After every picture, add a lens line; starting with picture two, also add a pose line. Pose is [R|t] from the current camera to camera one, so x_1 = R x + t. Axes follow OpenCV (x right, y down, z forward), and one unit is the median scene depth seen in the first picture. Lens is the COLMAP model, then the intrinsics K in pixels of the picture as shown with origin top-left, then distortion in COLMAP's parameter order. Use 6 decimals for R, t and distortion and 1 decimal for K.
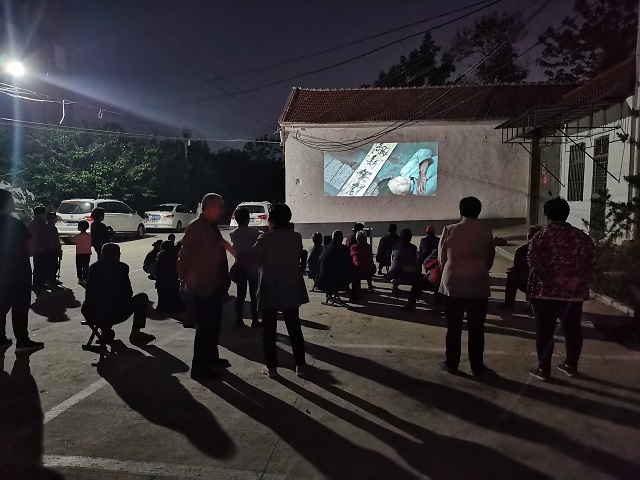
lens RADIAL K [[478.3, 0, 320.0], [0, 478.3, 240.0], [0, 0, 1]] dist [0.006731, -0.001912]
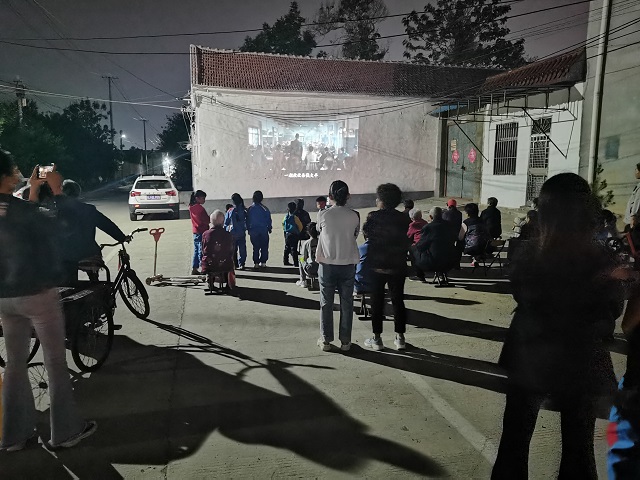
lens RADIAL K [[488.1, 0, 320.0], [0, 488.1, 240.0], [0, 0, 1]] dist [0.011372, -0.002812]
pose [[0.929803, -0.046952, 0.365051, -0.235716], [0.029068, 0.998100, 0.054334, -0.003815], [-0.366909, -0.039908, 0.929401, 0.078437]]
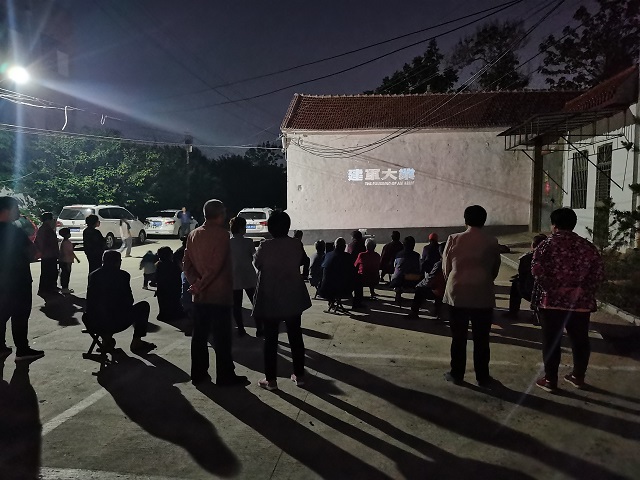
lens RADIAL K [[479.3, 0, 320.0], [0, 479.3, 240.0], [0, 0, 1]] dist [0.001442, -0.003009]
pose [[0.999991, 0.003588, -0.002366, -0.001348], [-0.003618, 0.999908, -0.013078, -0.001039], [0.002319, 0.013087, 0.999912, 0.002662]]
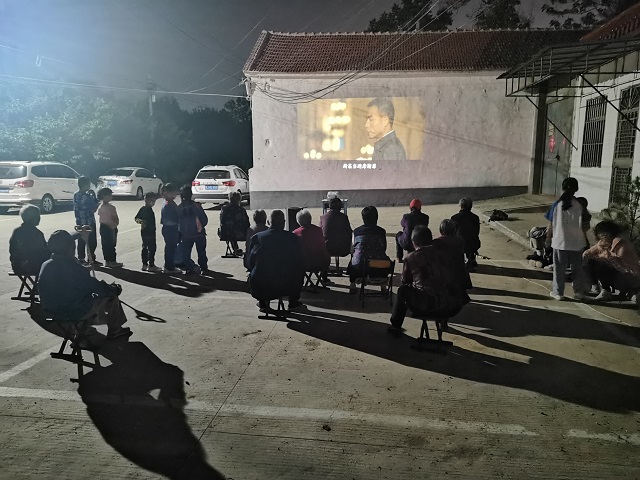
lens RADIAL K [[488.1, 0, 320.0], [0, 488.1, 240.0], [0, 0, 1]] dist [0.011372, -0.002812]
pose [[0.999779, 0.002349, 0.020902, 0.036020], [-0.003825, 0.997478, 0.070870, -0.010910], [-0.020682, -0.070934, 0.997267, 0.124041]]
